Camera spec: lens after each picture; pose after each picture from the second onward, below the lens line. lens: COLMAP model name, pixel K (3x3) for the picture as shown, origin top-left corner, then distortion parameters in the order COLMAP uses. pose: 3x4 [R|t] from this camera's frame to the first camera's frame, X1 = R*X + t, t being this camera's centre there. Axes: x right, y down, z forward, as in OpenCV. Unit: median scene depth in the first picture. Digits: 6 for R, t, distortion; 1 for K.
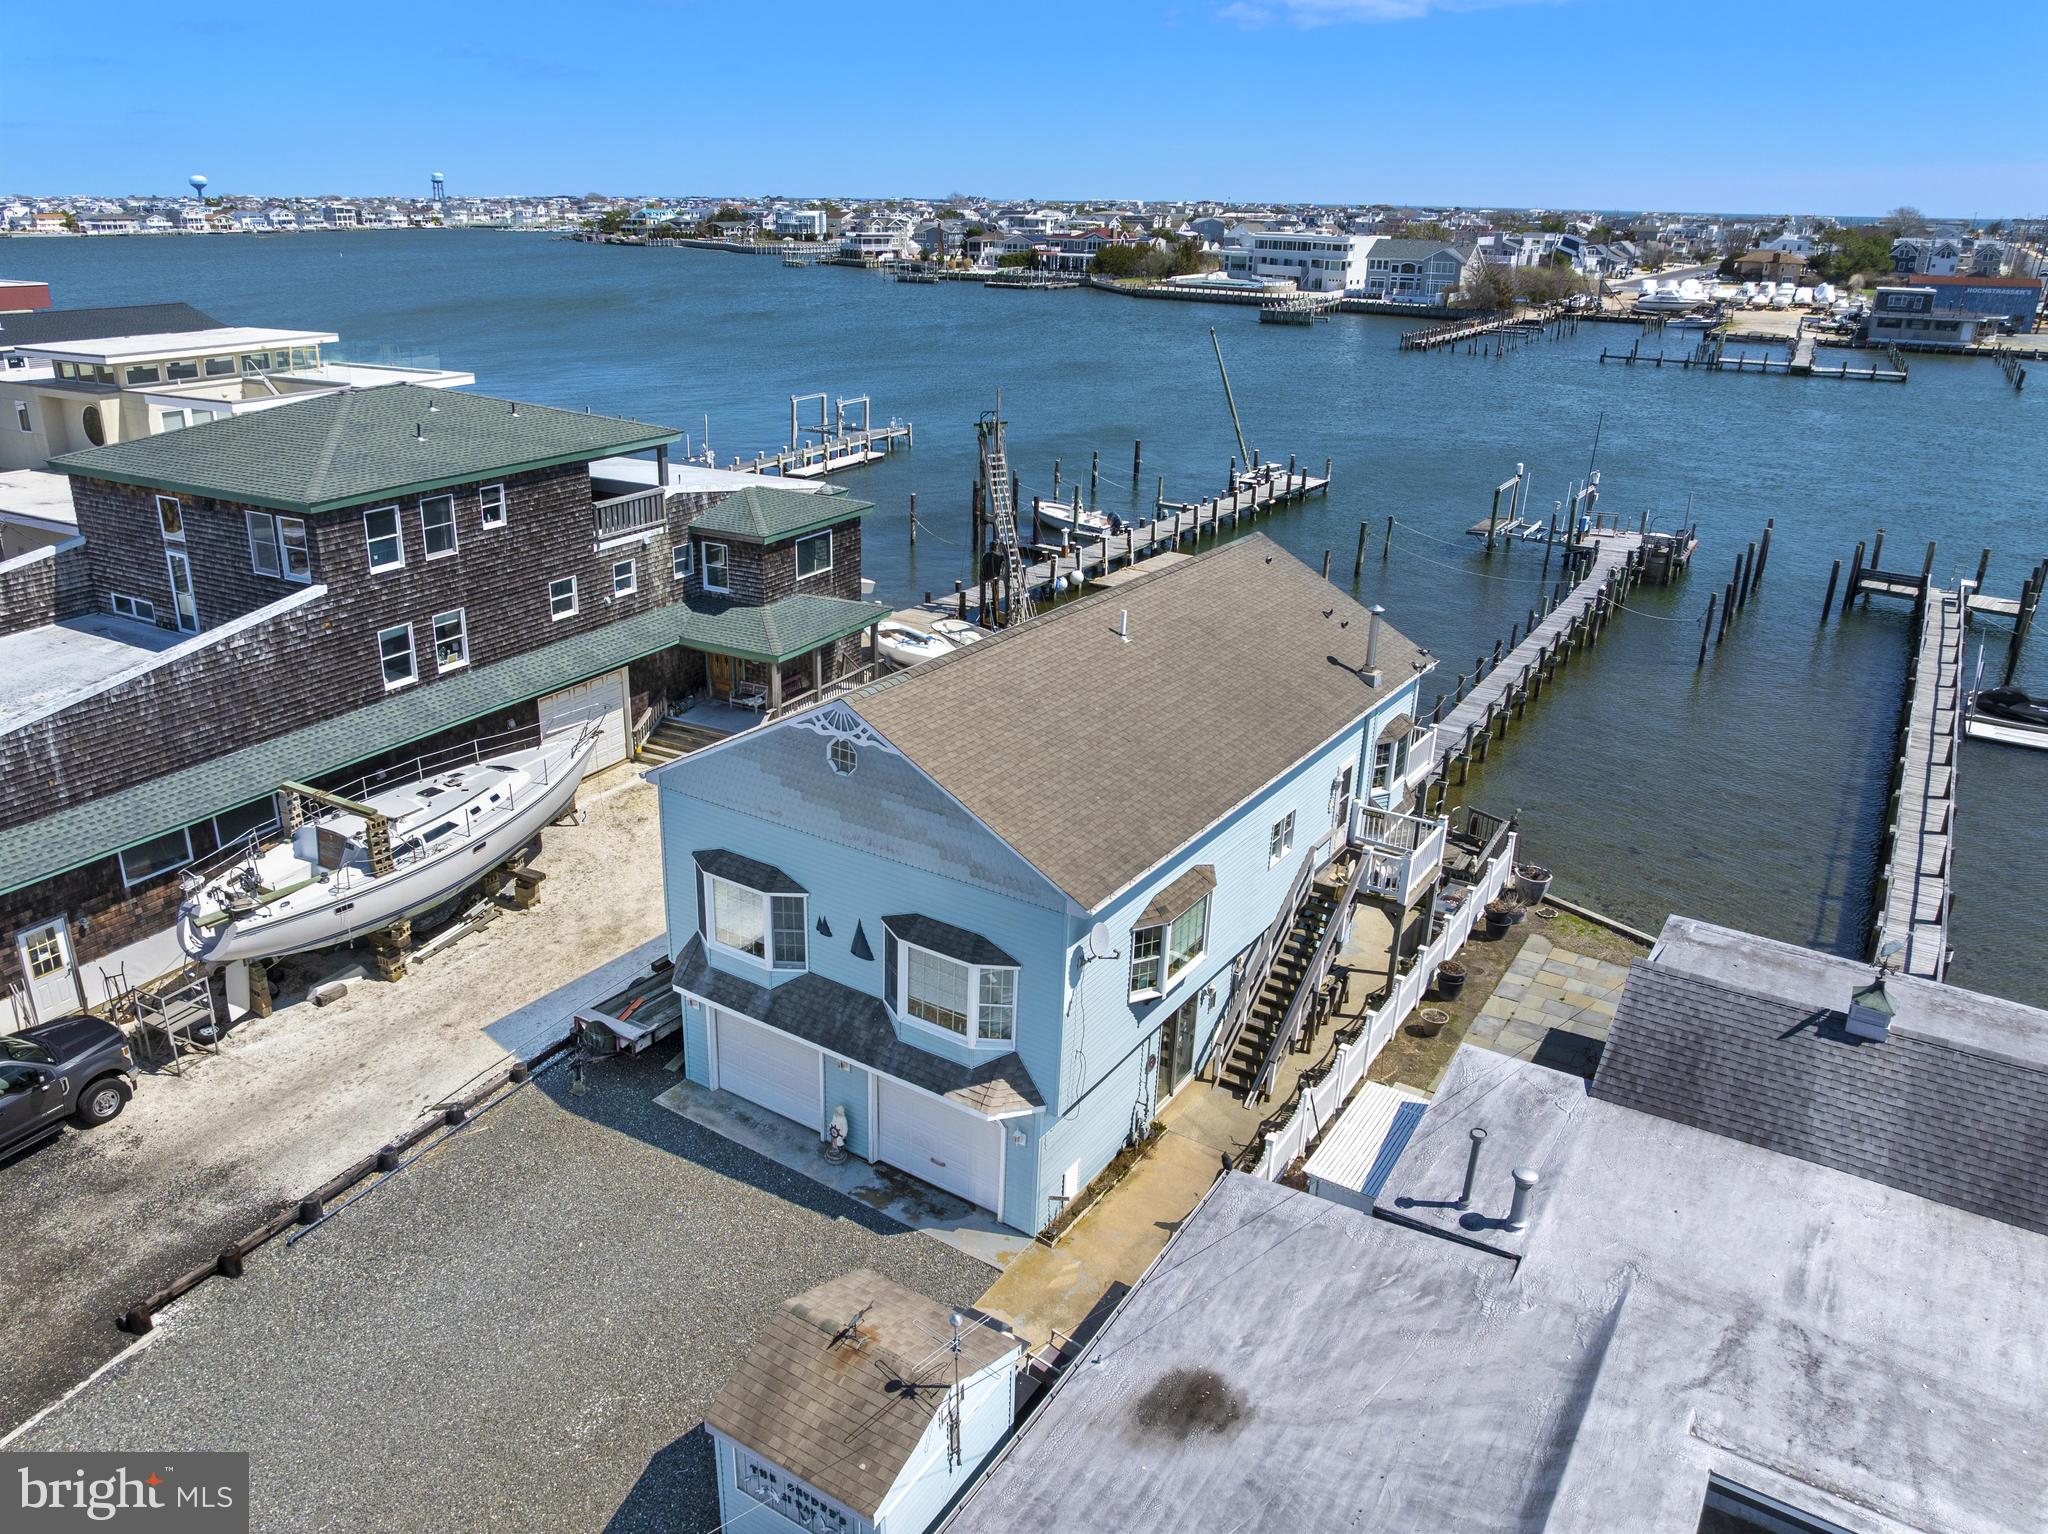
lens RADIAL K [[1426.7, 0, 994.7], [0, 1426.7, 775.7], [0, 0, 1]] dist [-0.033215, 0.006674]
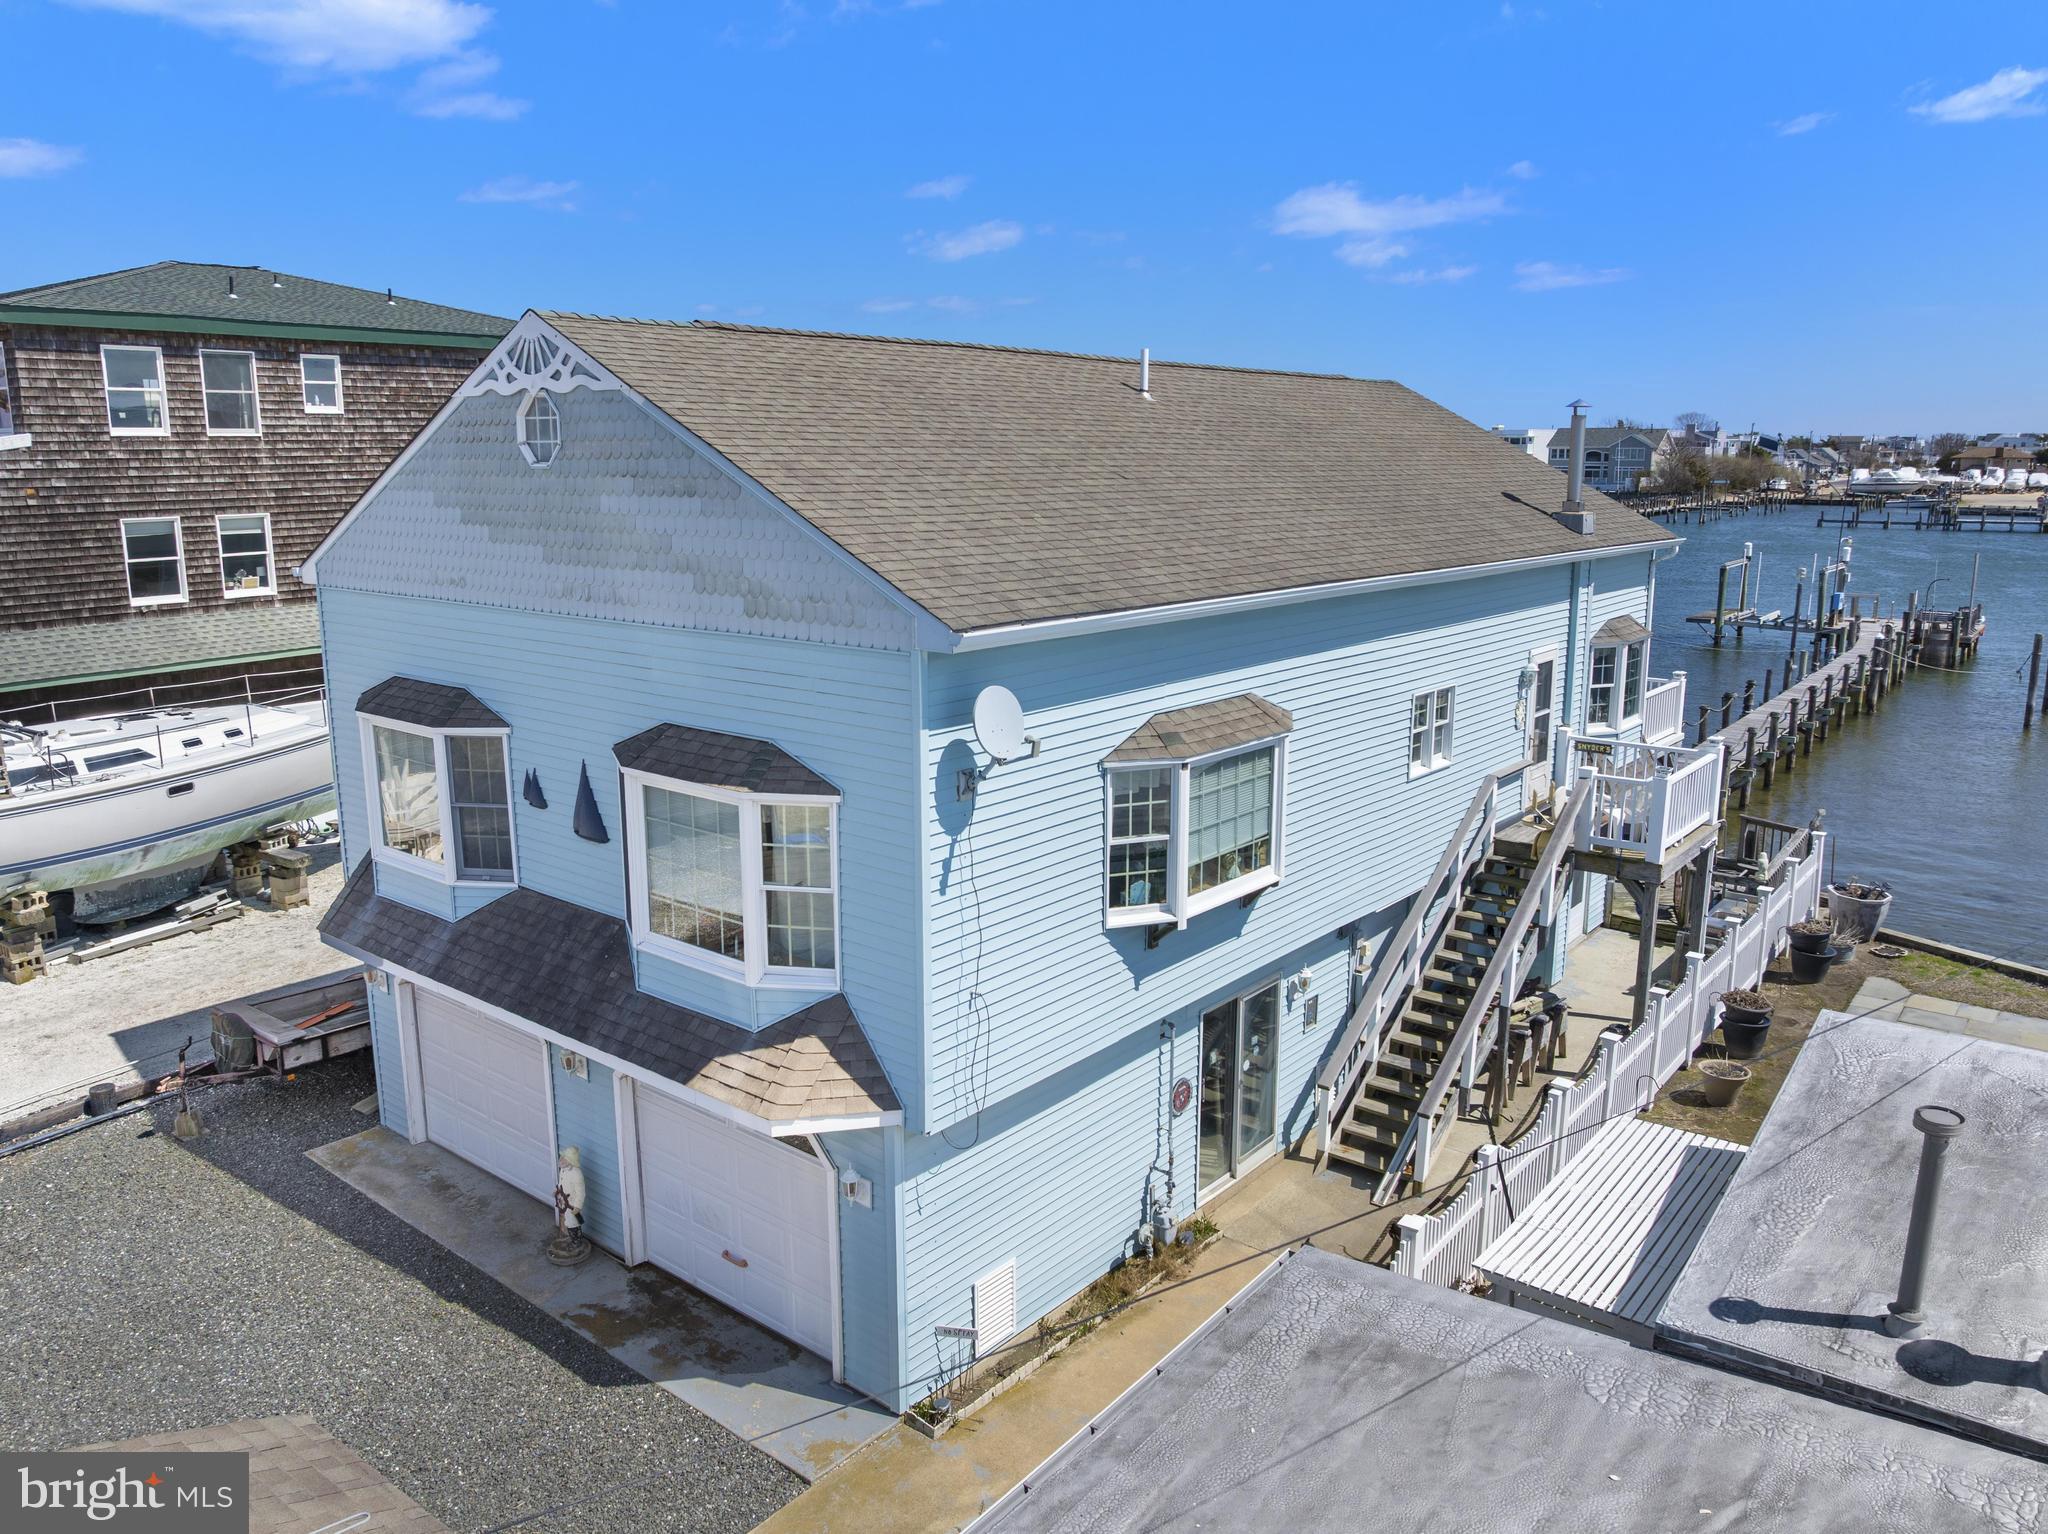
lens RADIAL K [[1483.7, 0, 1024.0], [0, 1483.7, 767.0], [0, 0, 1]] dist [-0.038556, -0.000252]
pose [[0.995268, -0.003105, -0.097118, 0.072281], [-0.013525, 0.985332, -0.170113, 0.119516], [0.096222, 0.170621, 0.980627, 0.303310]]
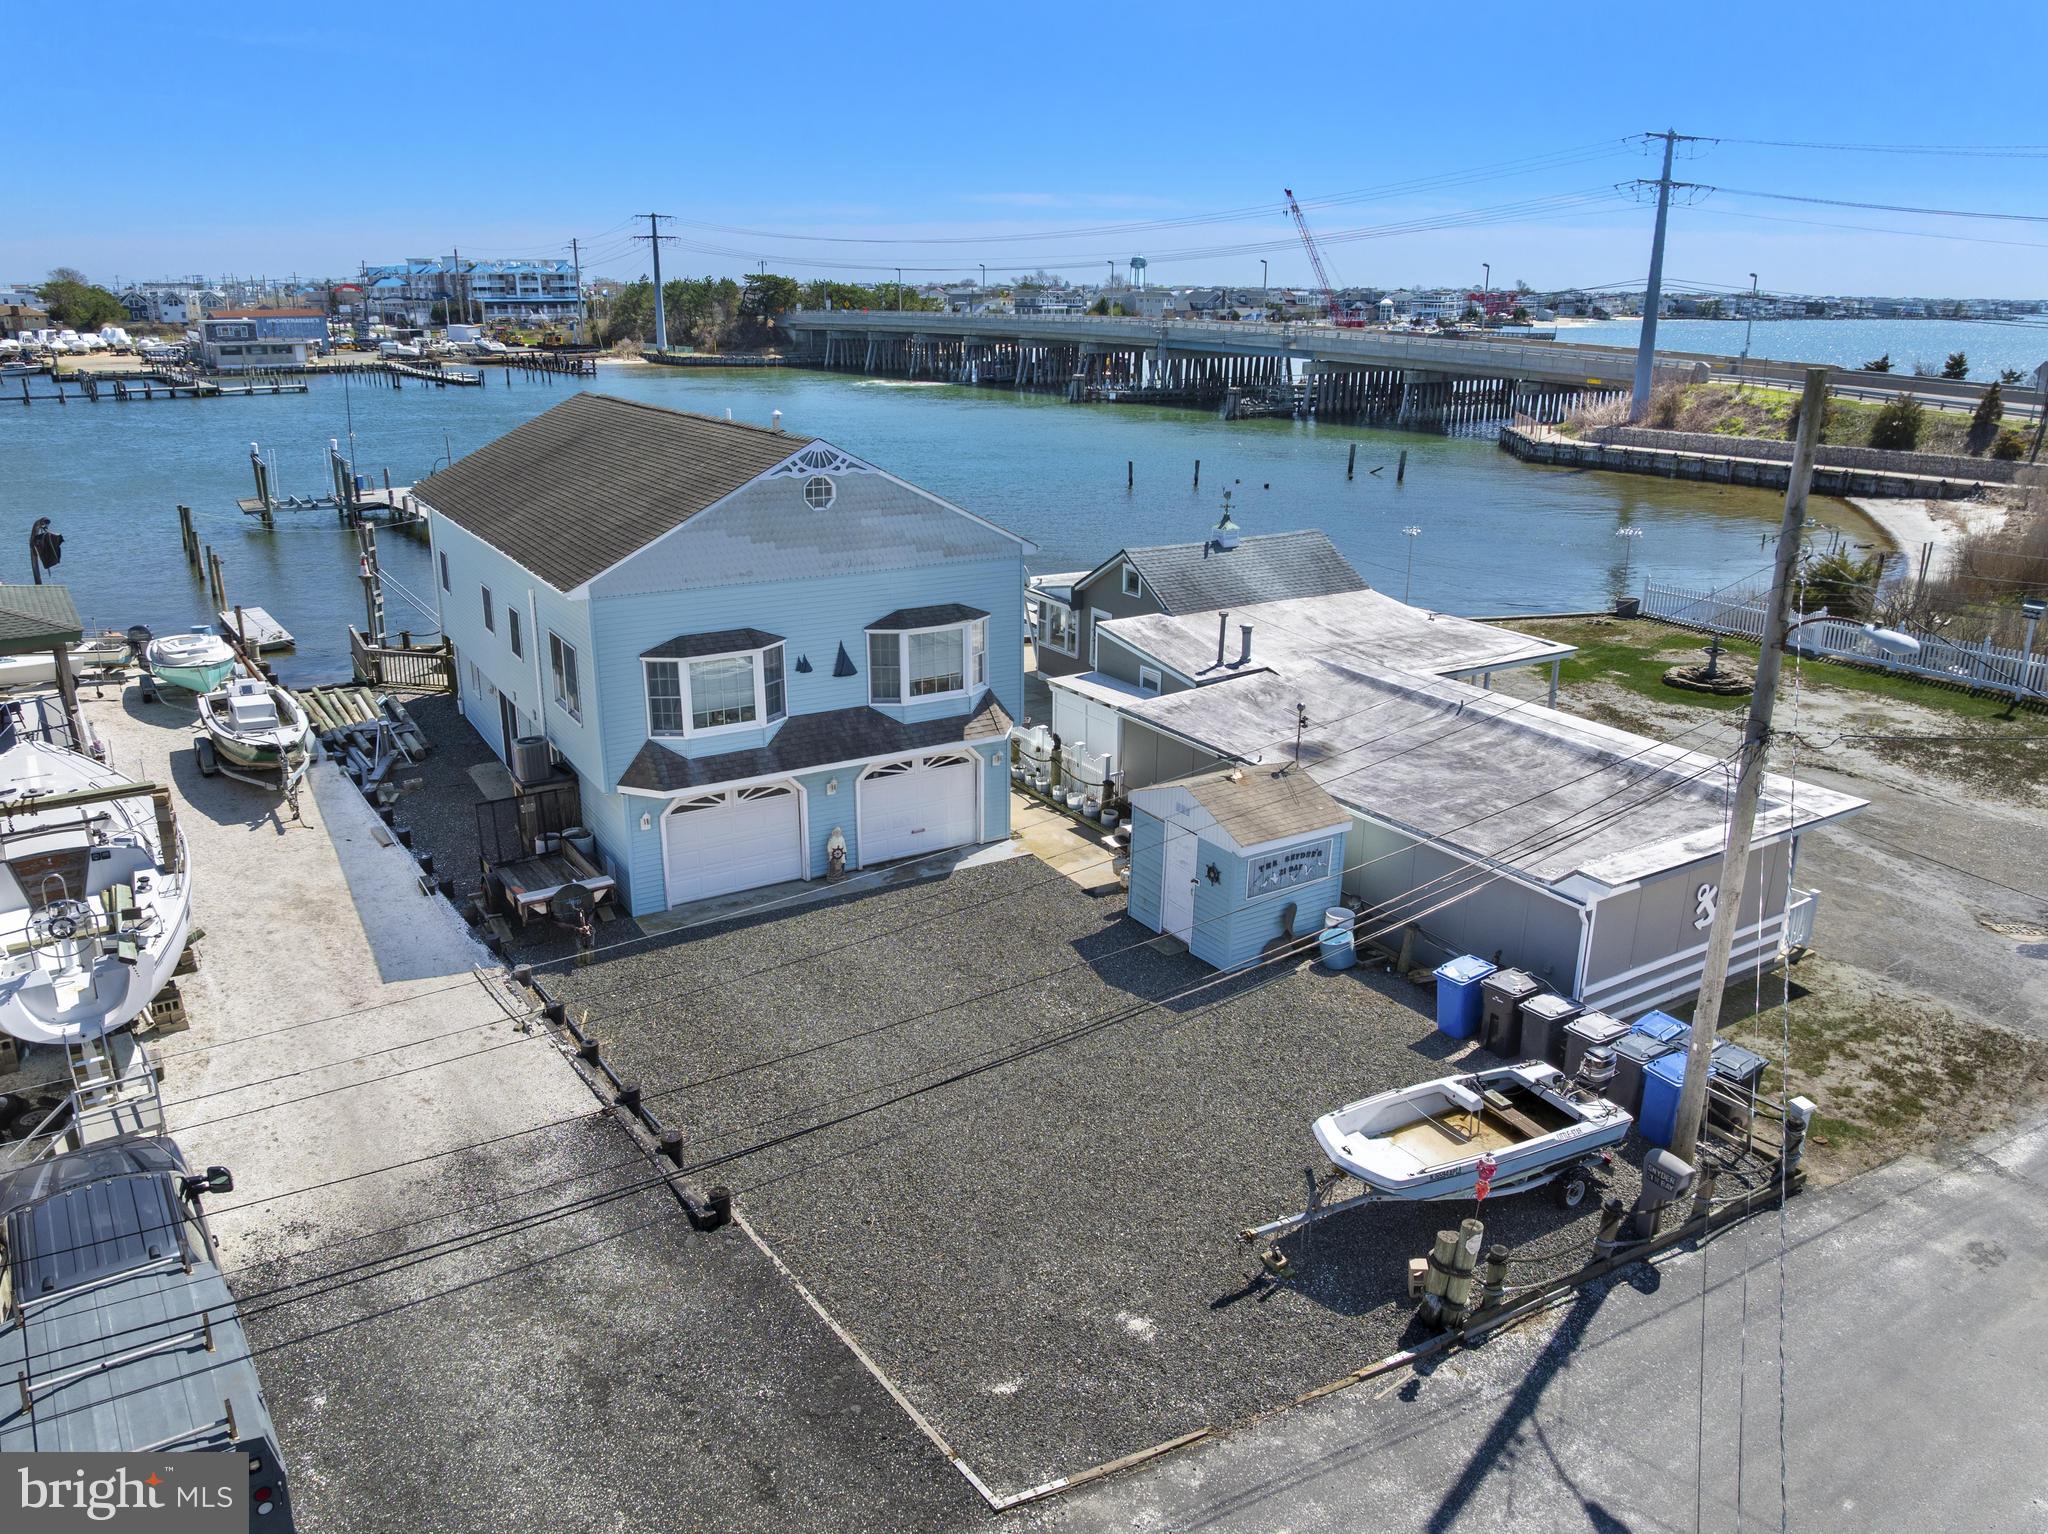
lens RADIAL K [[1412.9, 0, 1024.0], [0, 1412.9, 767.0], [0, 0, 1]] dist [-0.032189, 0.003016]
pose [[0.428104, -0.300720, 0.852229, -0.637375], [0.336502, 0.928247, 0.158507, 0.040262], [-0.838745, 0.218920, 0.498579, 0.209085]]
